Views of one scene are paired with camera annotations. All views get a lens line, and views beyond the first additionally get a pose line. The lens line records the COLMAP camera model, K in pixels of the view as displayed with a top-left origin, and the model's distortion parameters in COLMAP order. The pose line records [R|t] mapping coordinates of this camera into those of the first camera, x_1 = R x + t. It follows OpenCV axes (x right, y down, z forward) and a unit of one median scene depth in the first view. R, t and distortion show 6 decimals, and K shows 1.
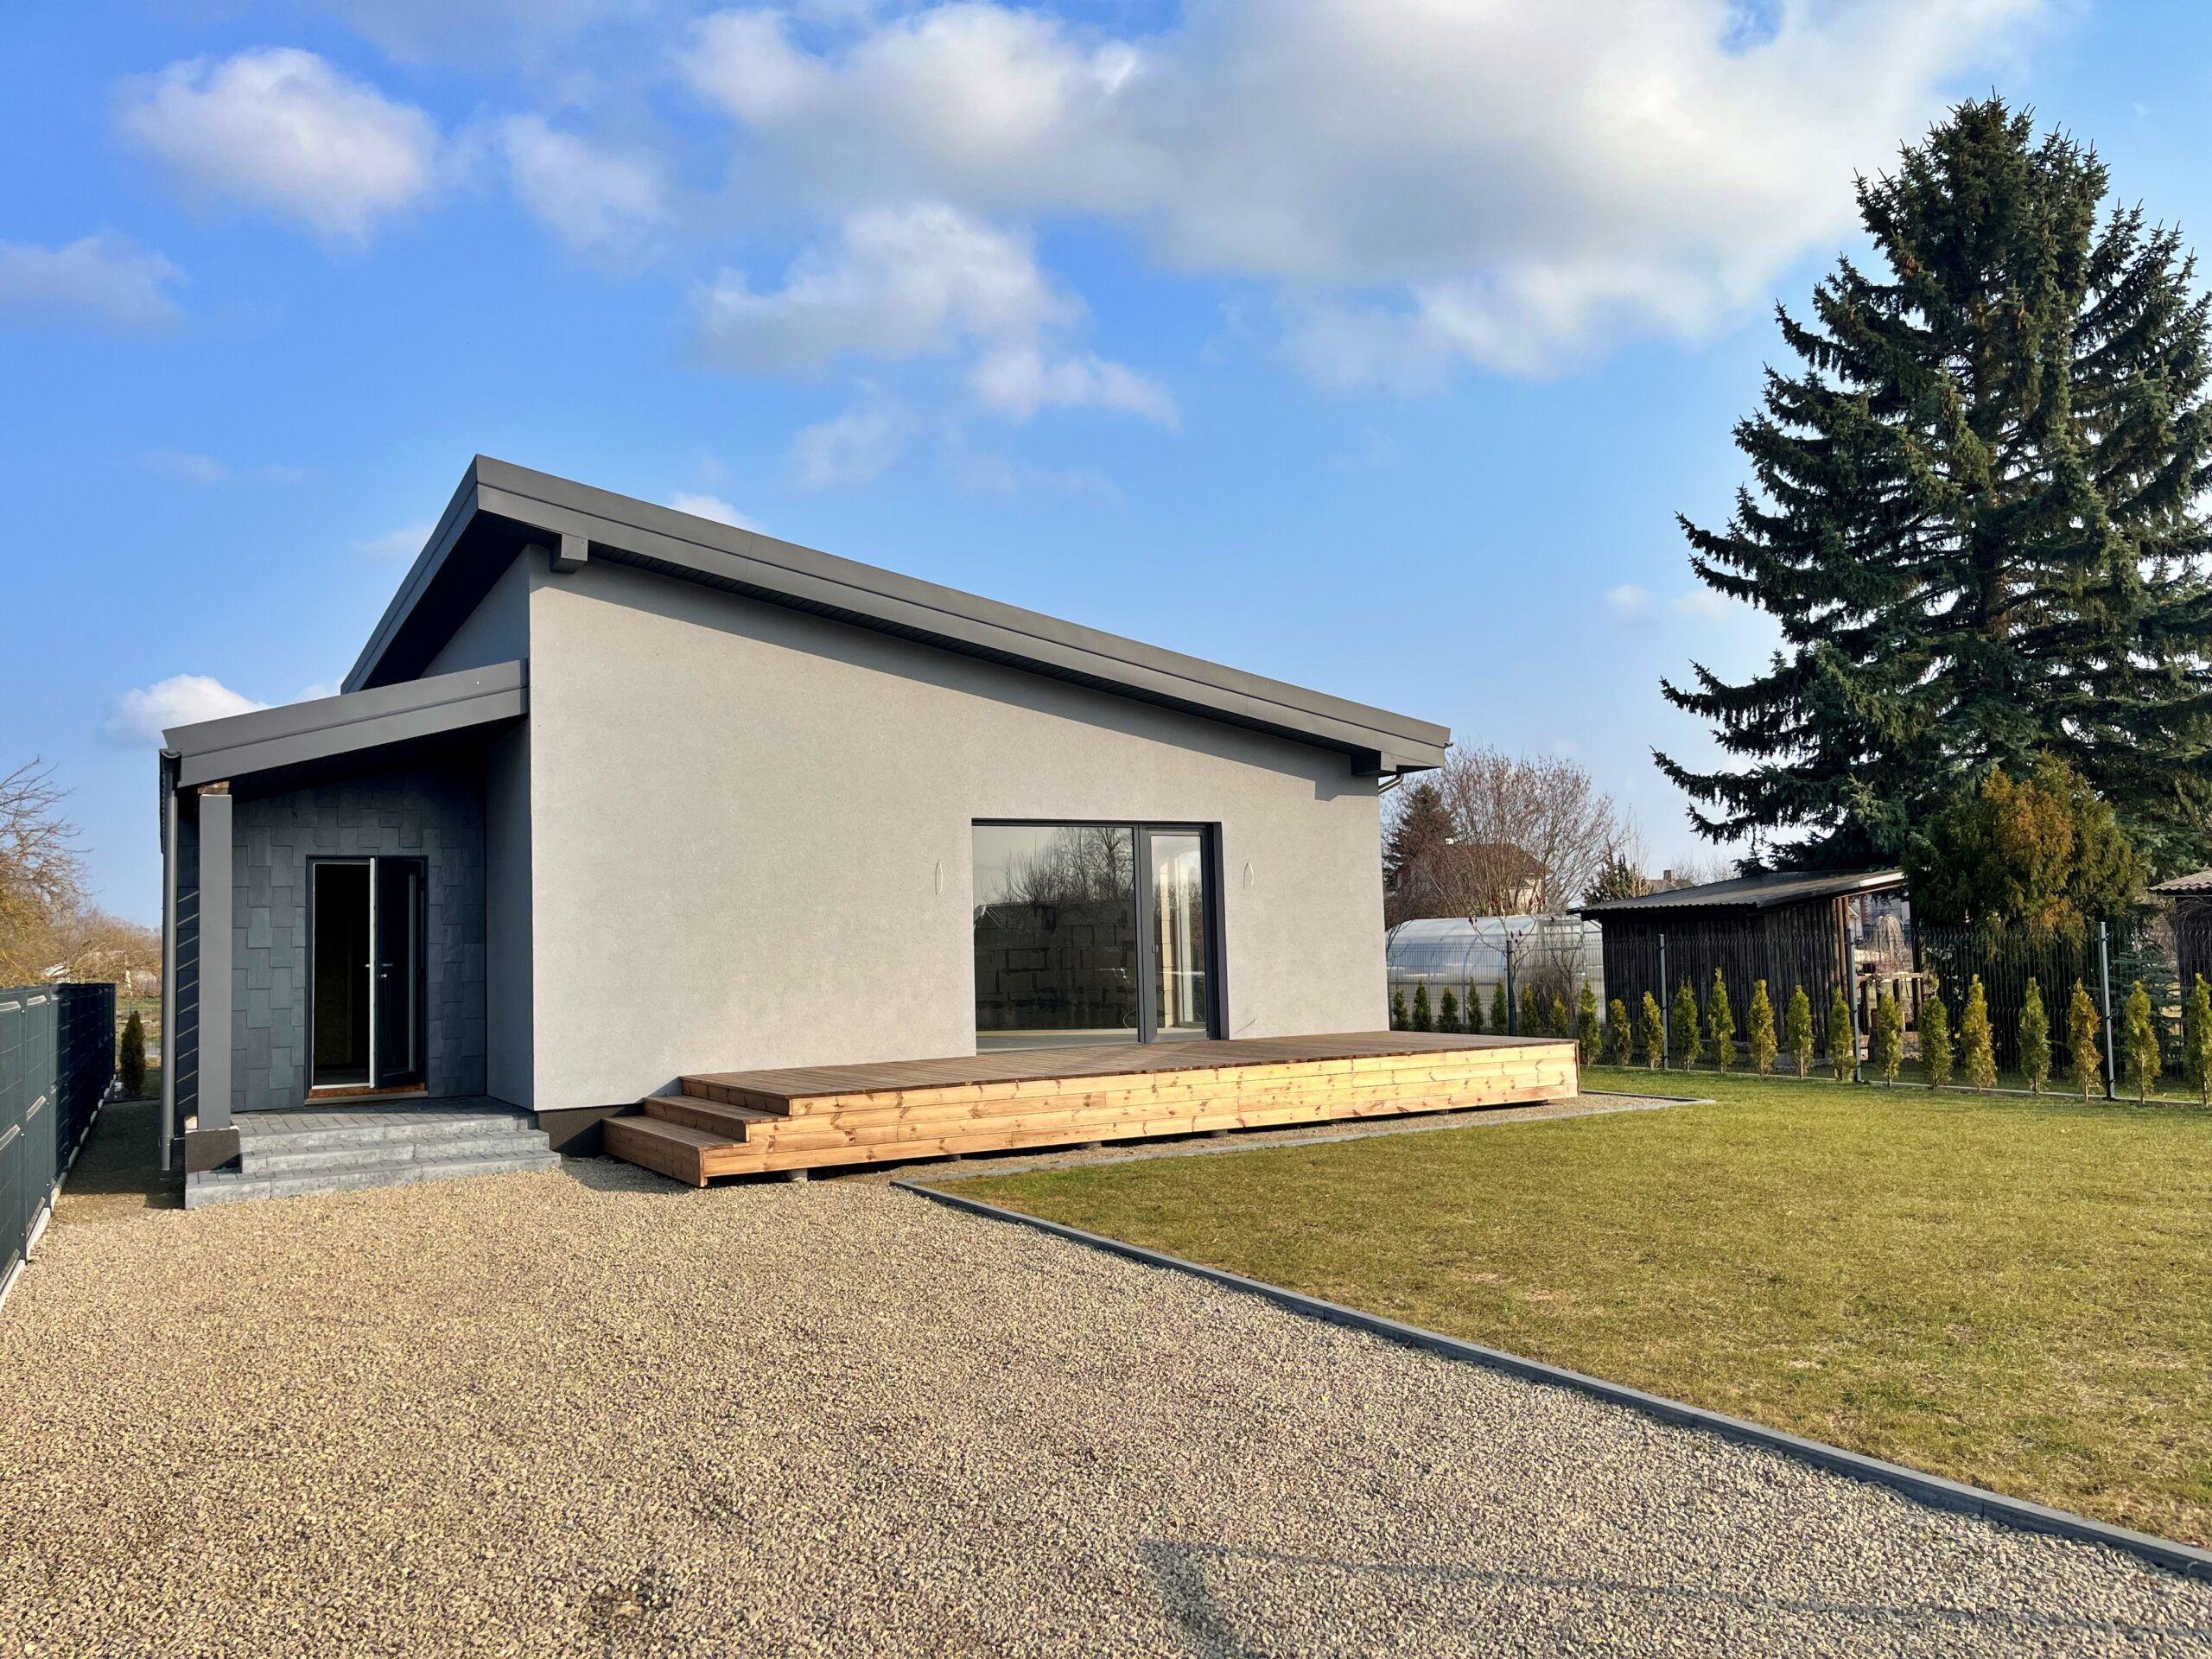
lens RADIAL K [[1647.2, 0, 1088.5], [0, 1647.2, 832.5], [0, 0, 1]] dist [0.066917, -0.084326]
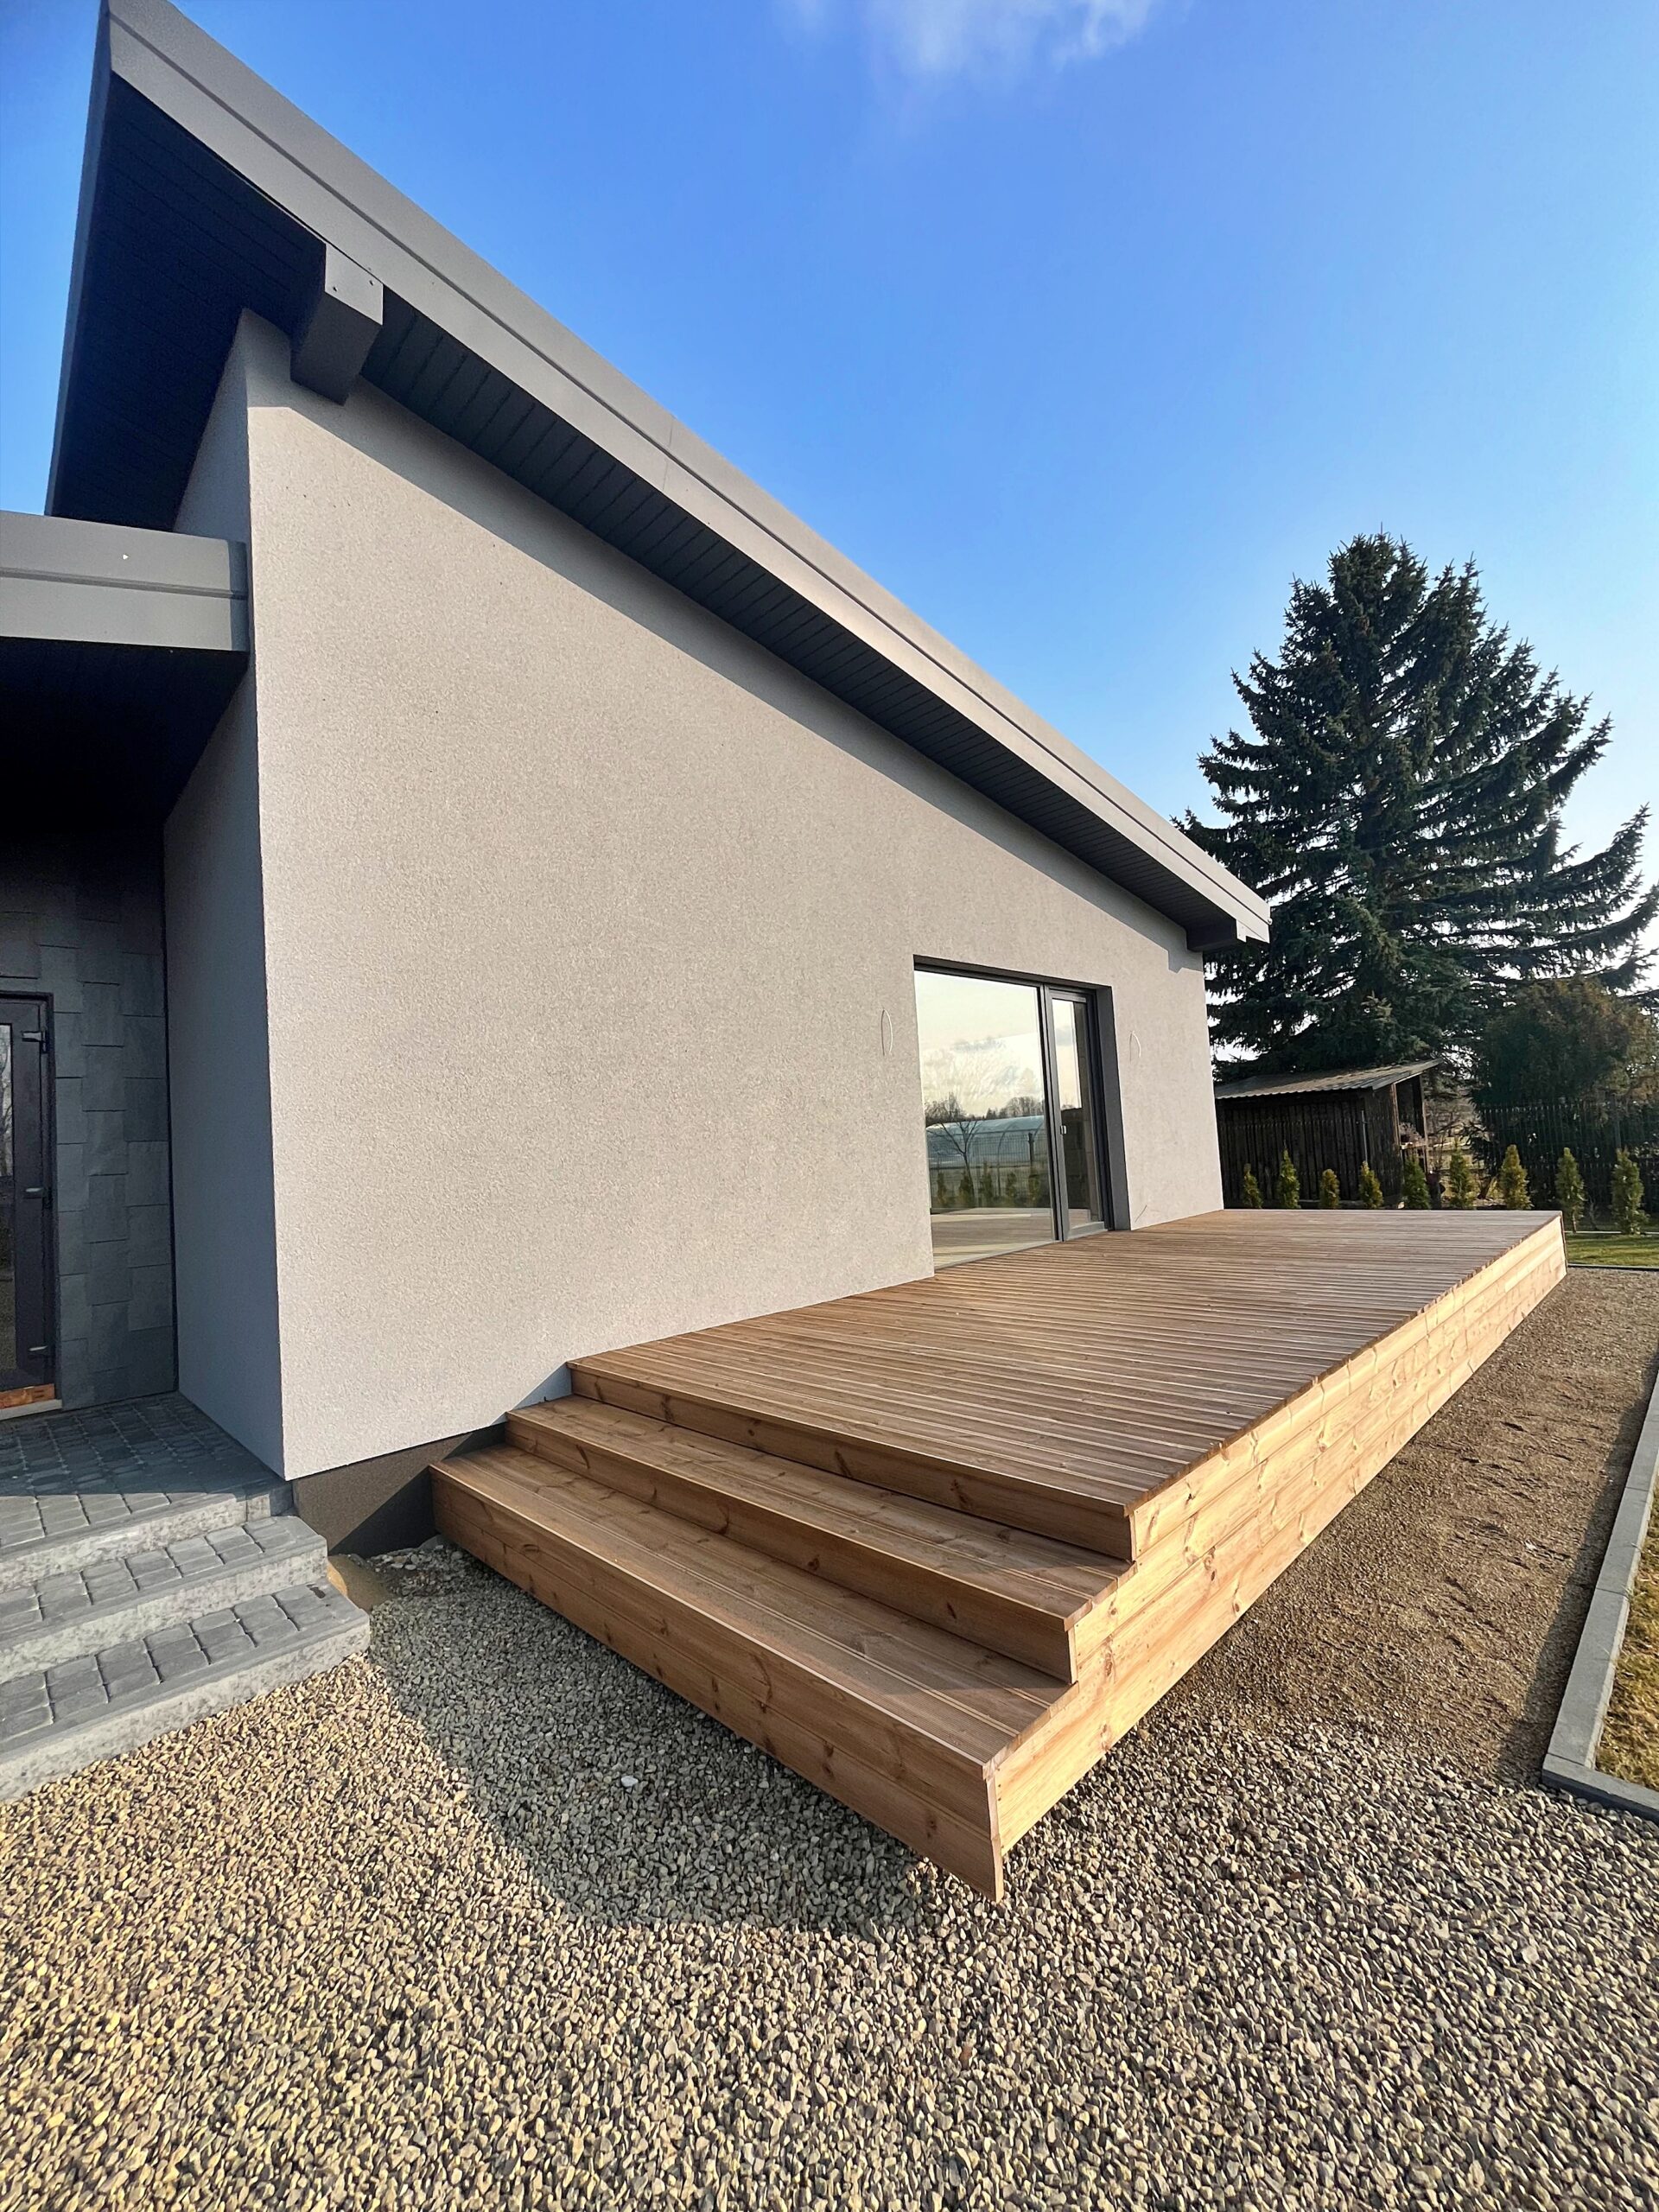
lens RADIAL K [[882.1, 0, 799.6], [0, 882.1, 1102.0], [0, 0, 1]] dist [-0.003197, 0.001151]
pose [[0.967259, -0.018059, 0.253150, -0.218303], [0.016081, 0.999822, 0.009879, 0.052003], [-0.253283, -0.005485, 0.967377, 0.620167]]
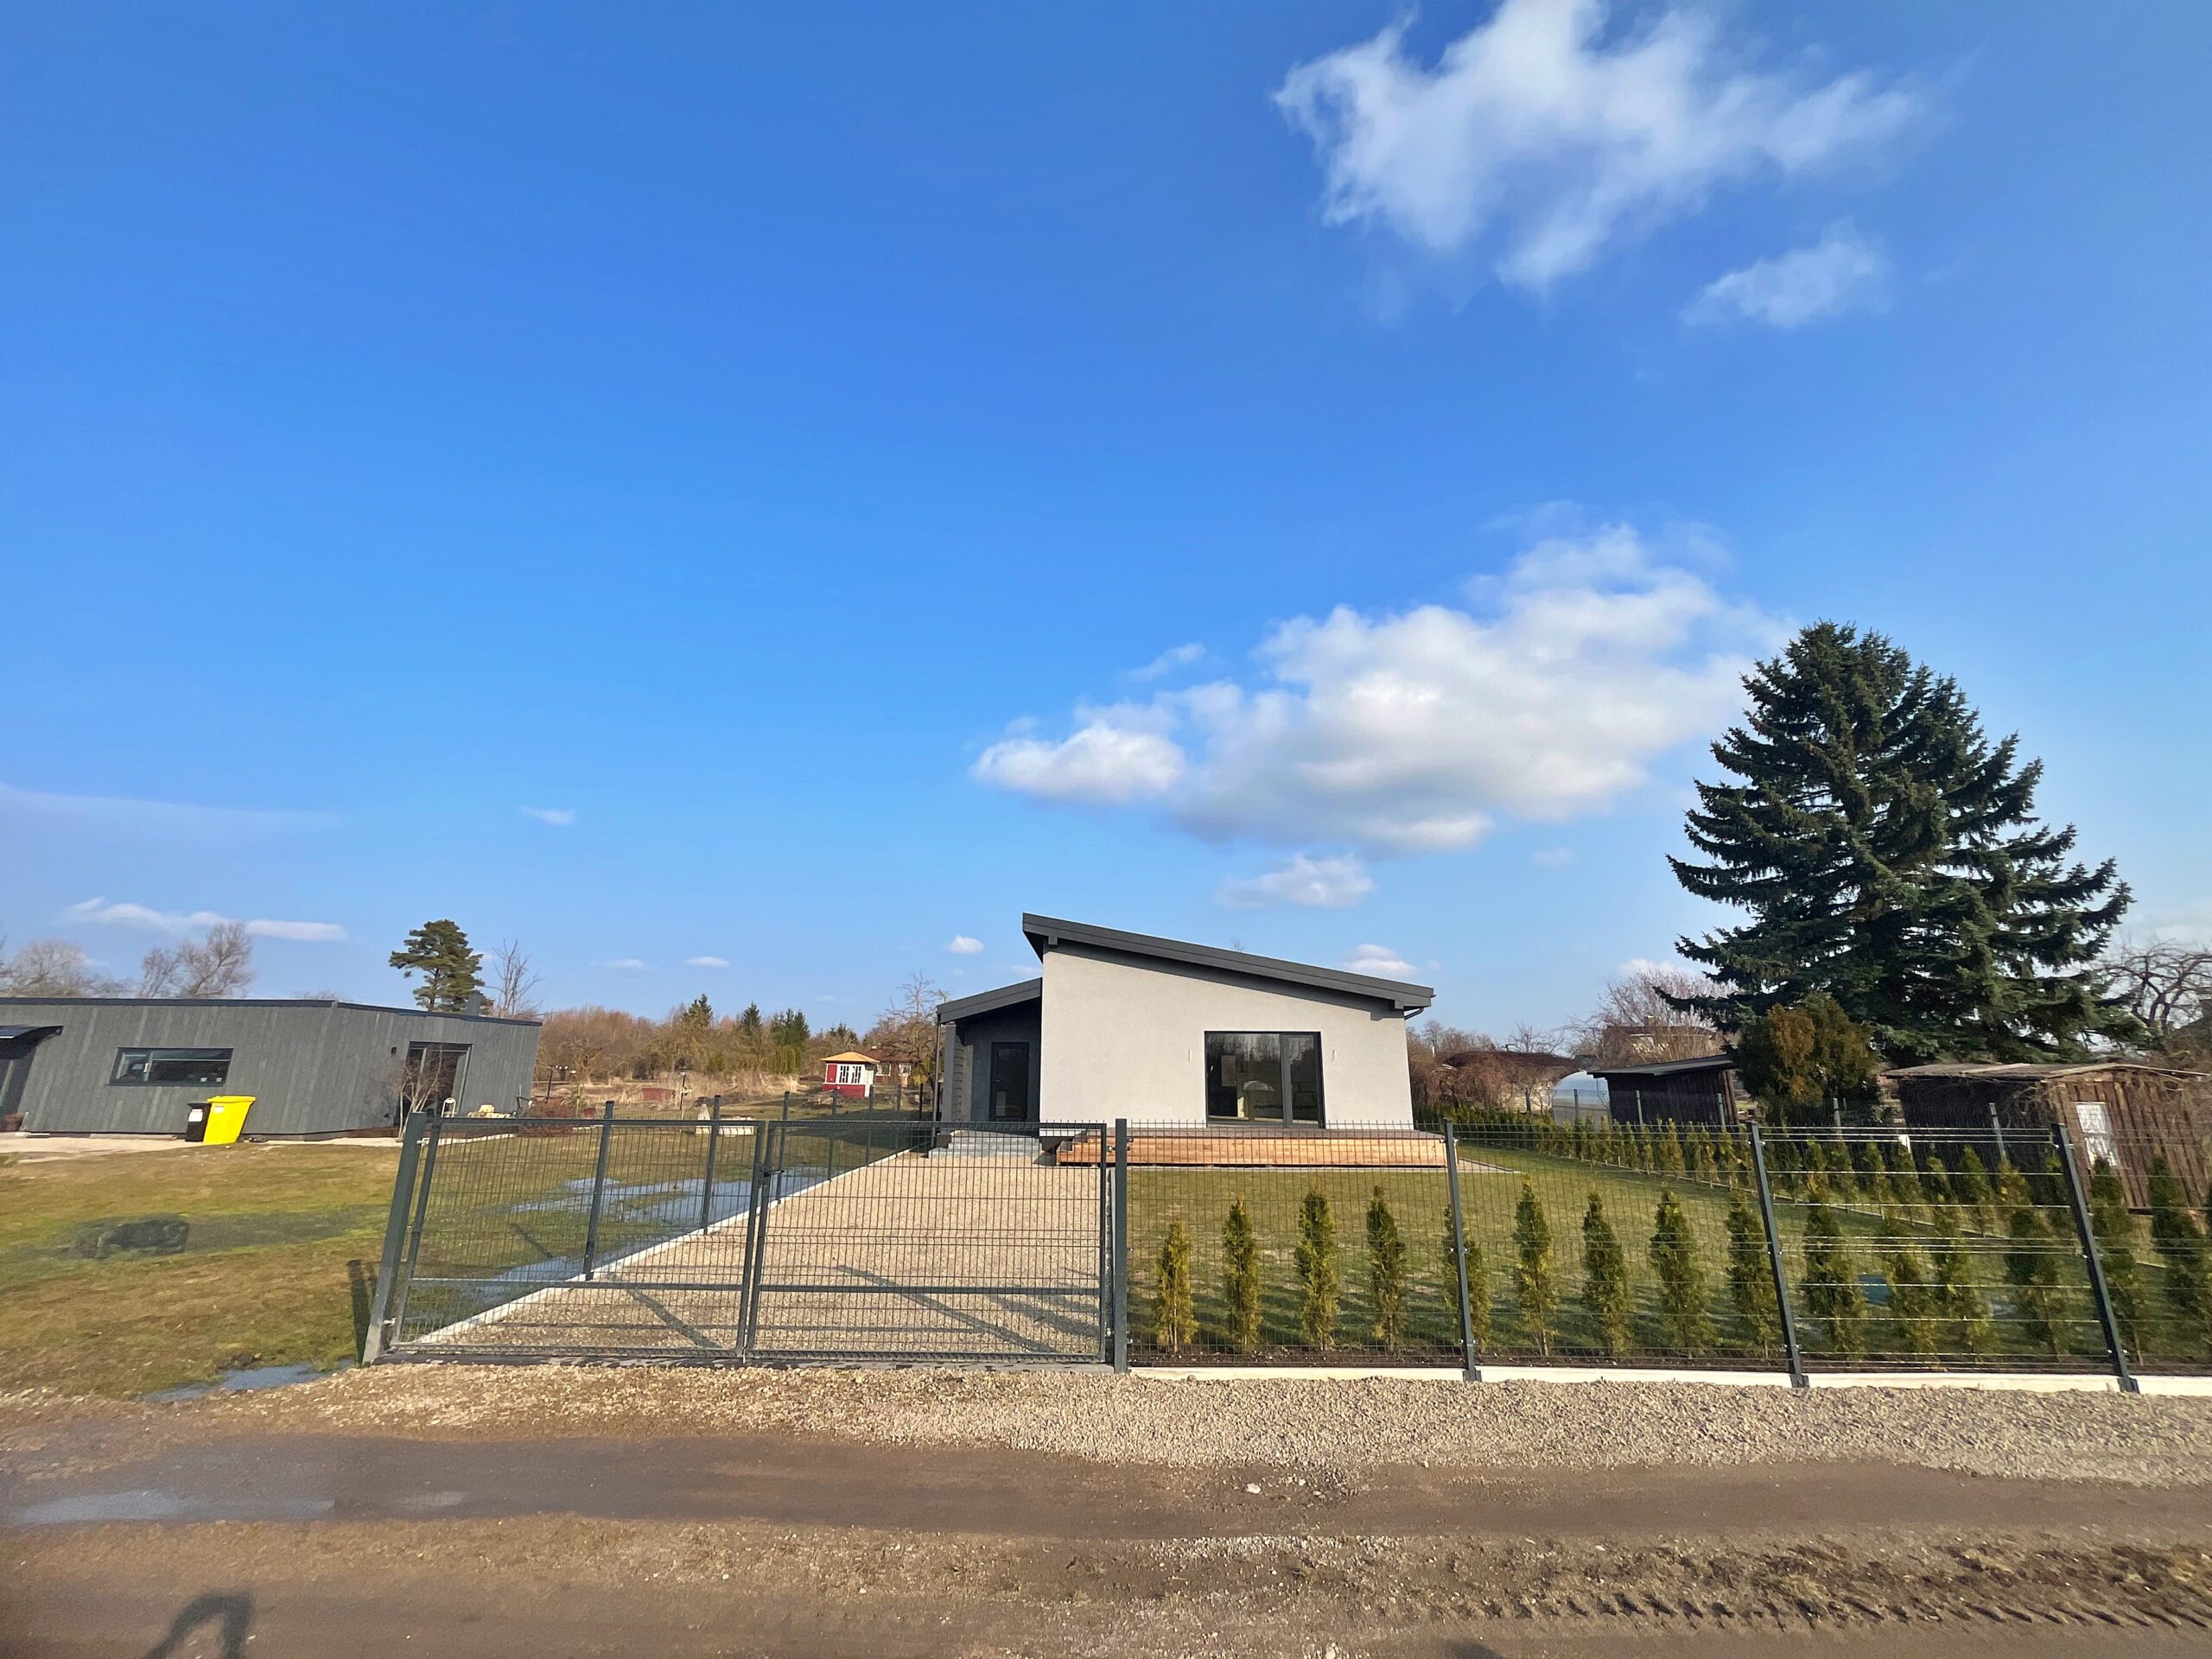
lens RADIAL K [[882.1, 0, 1106.4], [0, 882.1, 842.3], [0, 0, 1]] dist [-0.003197, 0.001151]
pose [[0.868414, -0.090856, -0.487445, 0.484581], [0.004975, 0.984616, -0.174661, -0.058070], [0.495815, 0.149253, 0.855506, -0.288109]]
